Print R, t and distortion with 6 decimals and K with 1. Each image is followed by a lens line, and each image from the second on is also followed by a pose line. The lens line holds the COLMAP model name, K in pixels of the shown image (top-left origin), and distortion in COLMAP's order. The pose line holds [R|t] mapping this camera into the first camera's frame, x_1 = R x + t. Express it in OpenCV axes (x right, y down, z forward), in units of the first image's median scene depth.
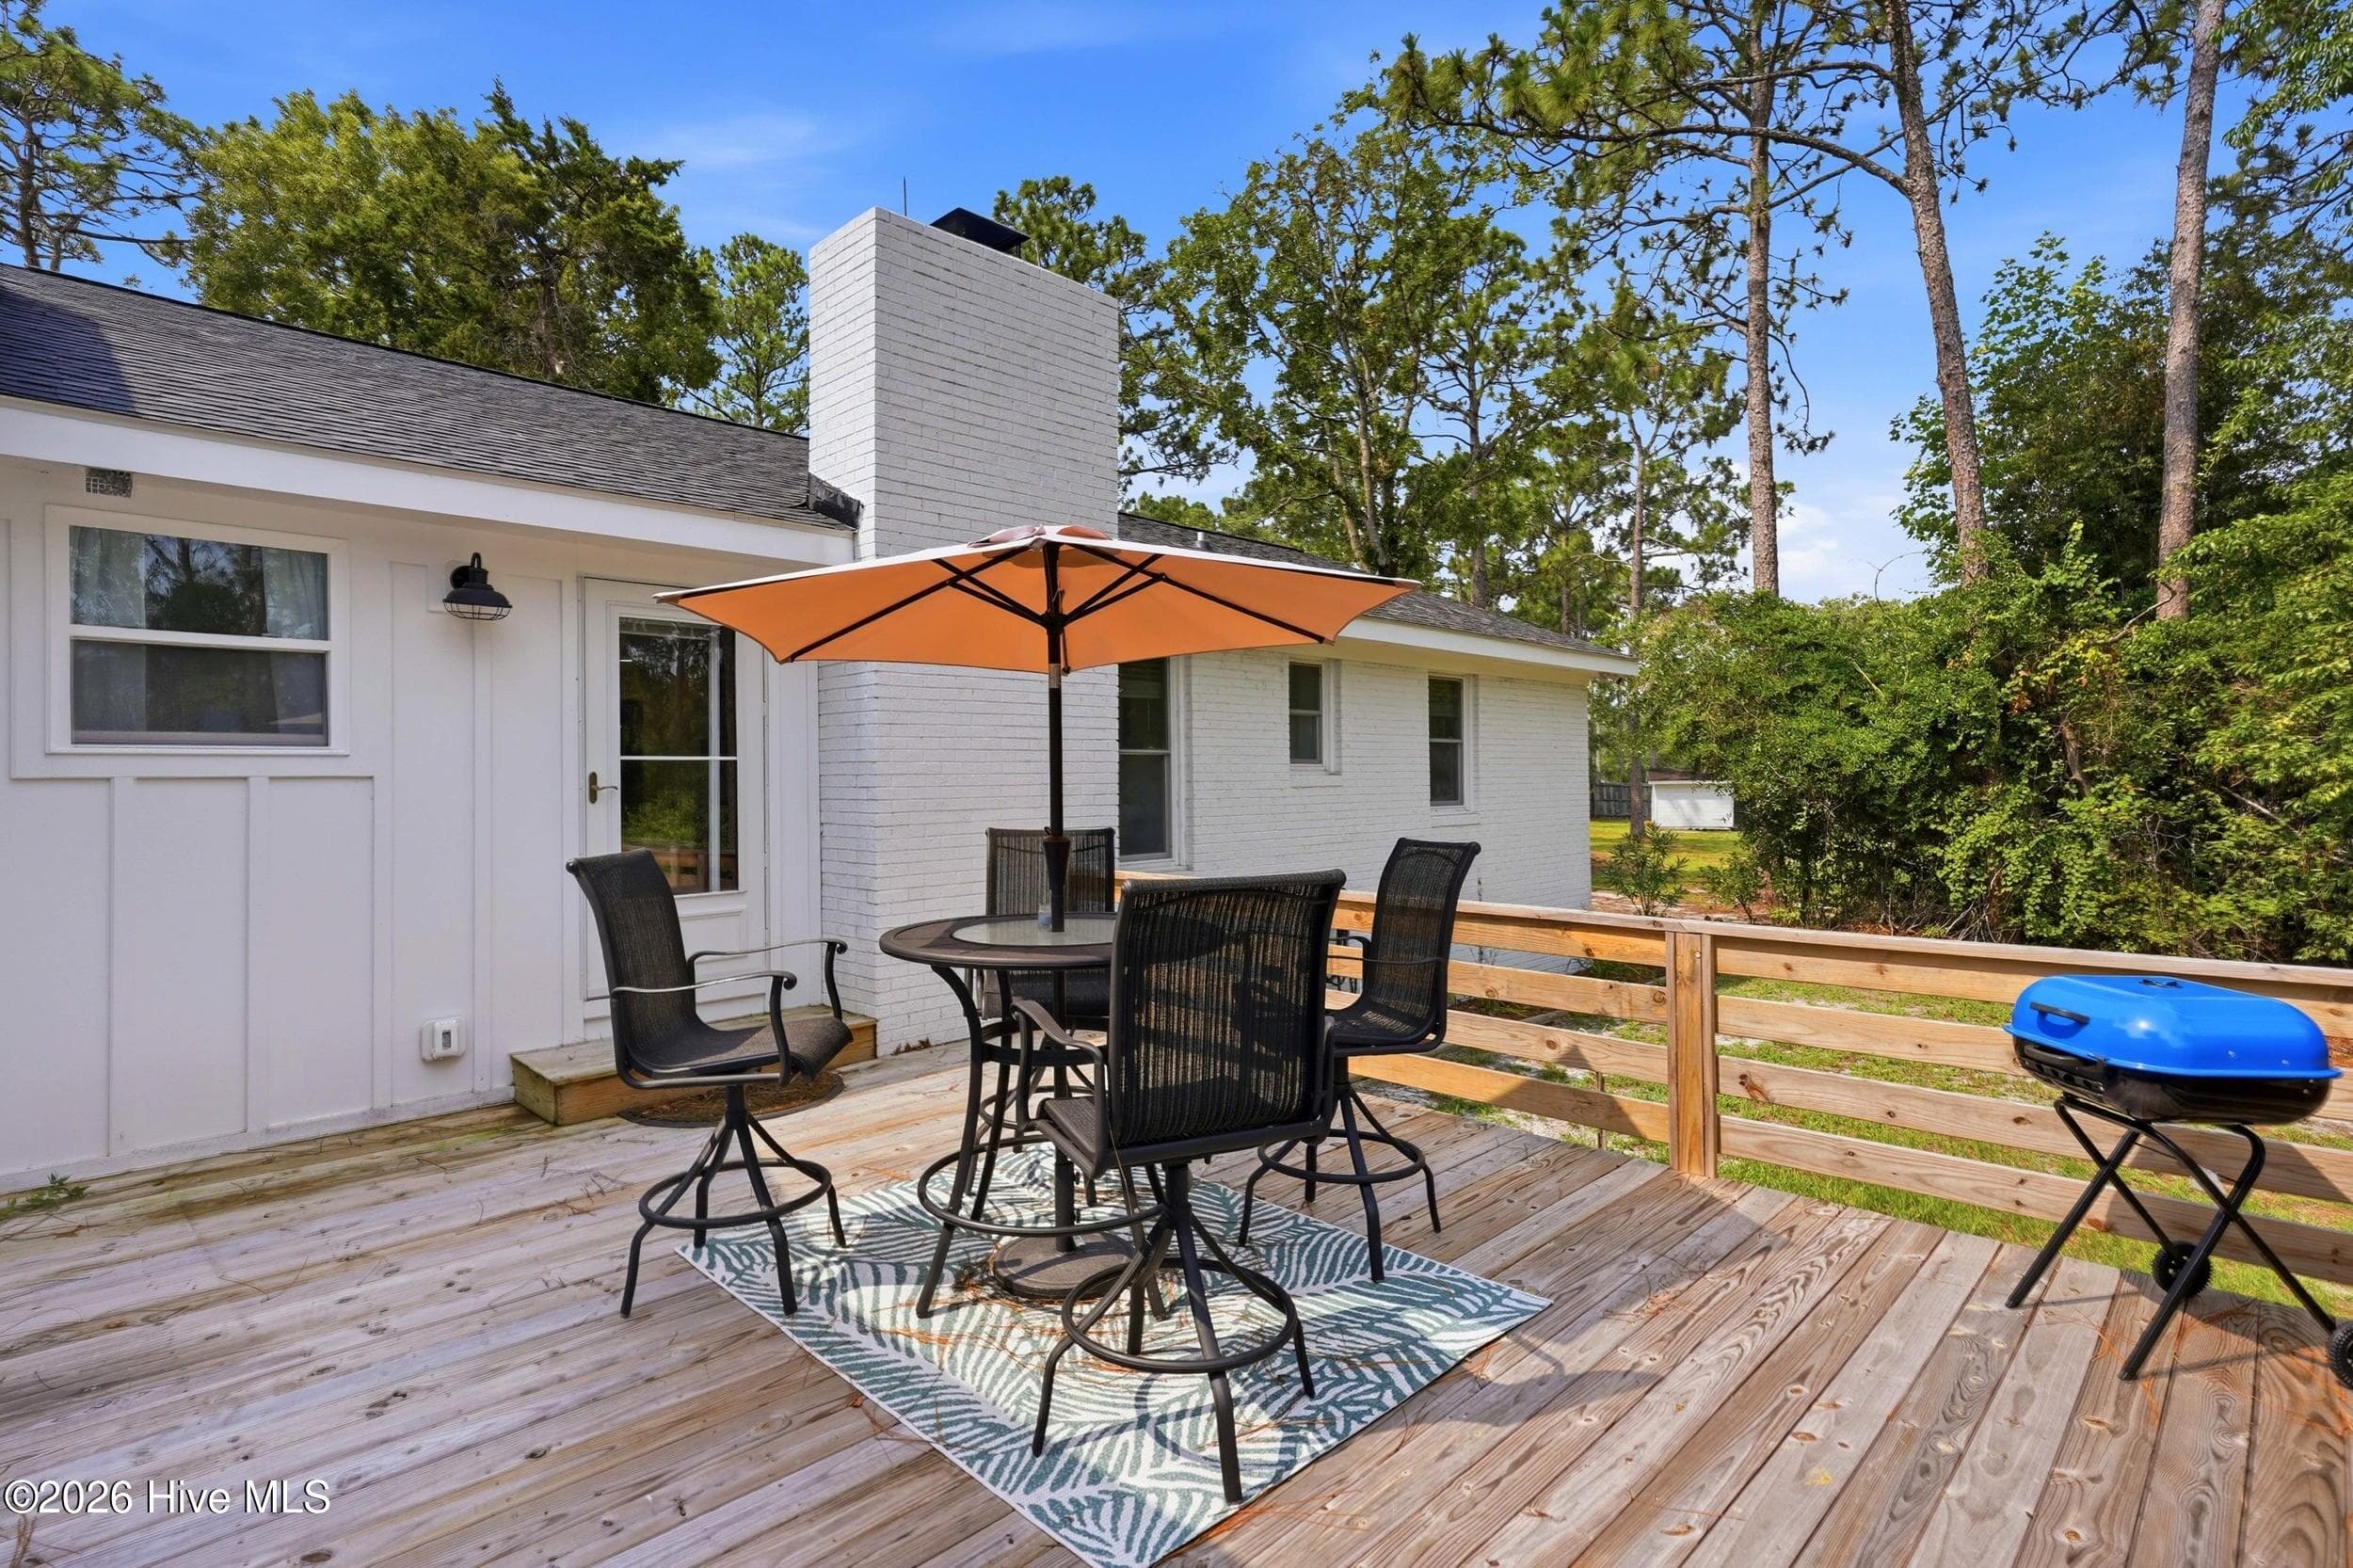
lens RADIAL K [[1131.3, 0, 1179.5], [0, 1131.3, 775.0], [0, 0, 1]] dist [0.003819, -0.000416]
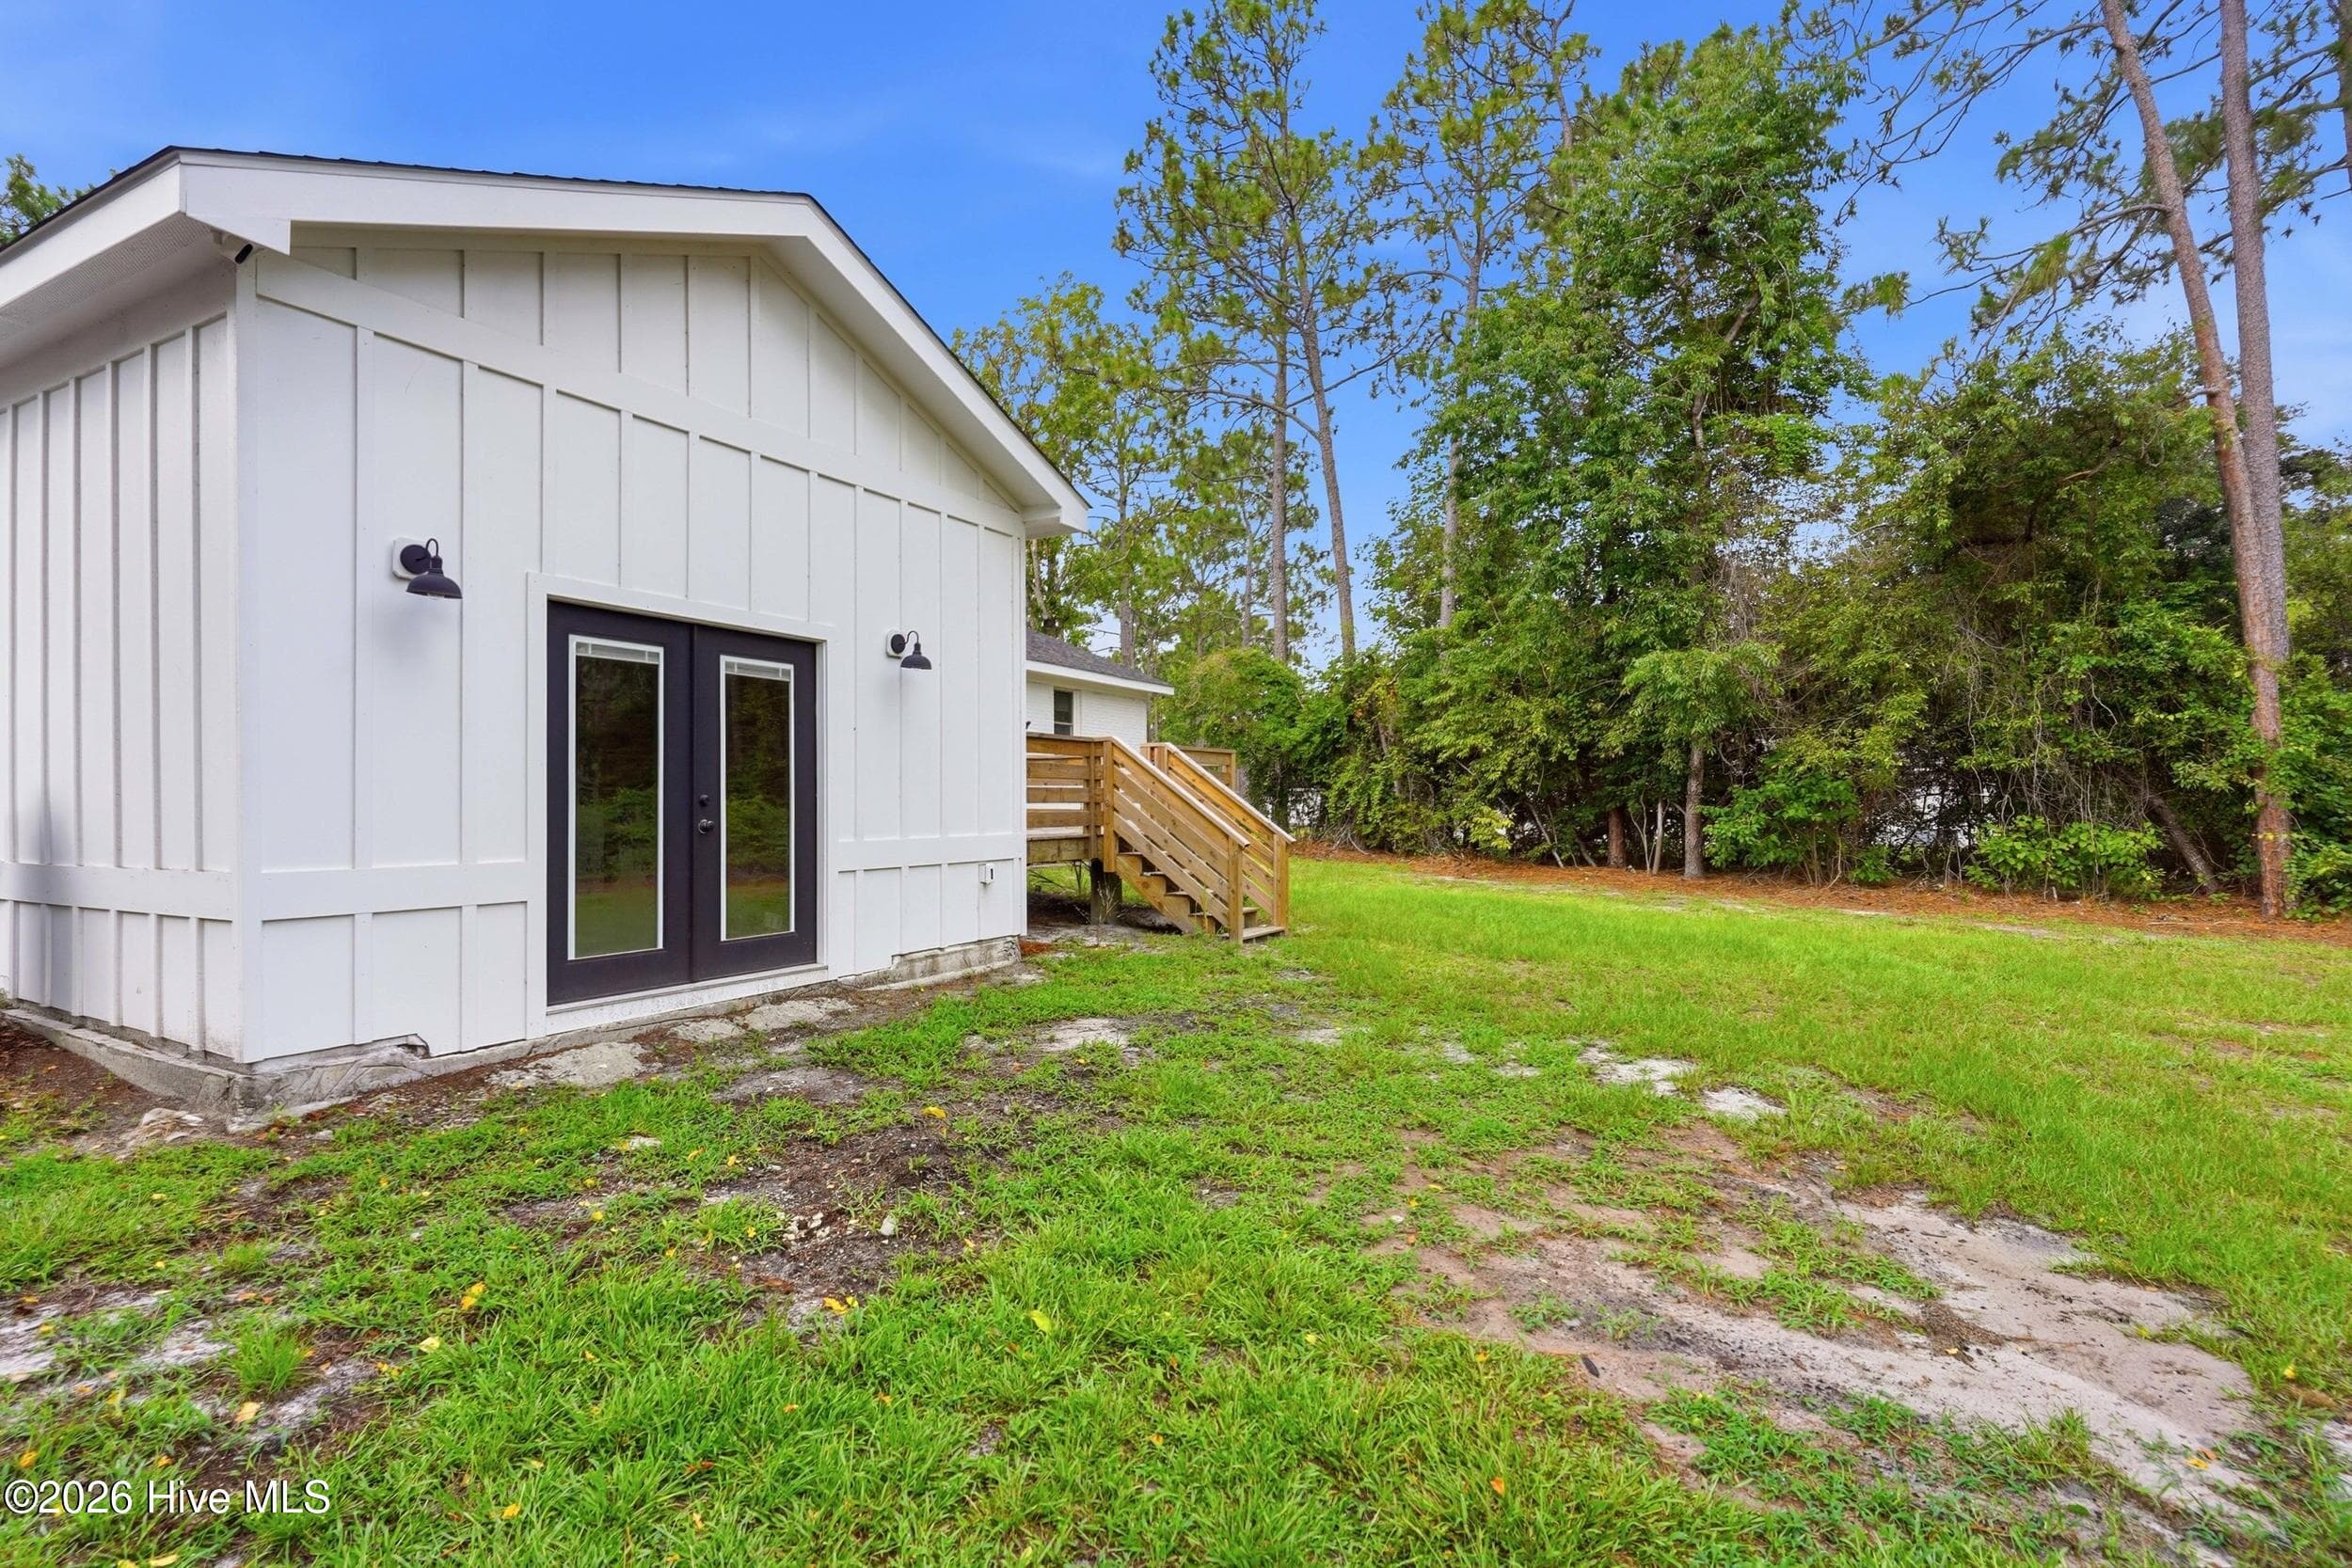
lens RADIAL K [[1130.7, 0, 1183.9], [0, 1130.7, 789.3], [0, 0, 1]] dist [0.003819, -0.000416]
pose [[0.962190, 0.012083, 0.272113, -0.039377], [-0.008243, 0.999850, -0.015252, 0.052428], [-0.272256, 0.012432, 0.962145, -0.425045]]
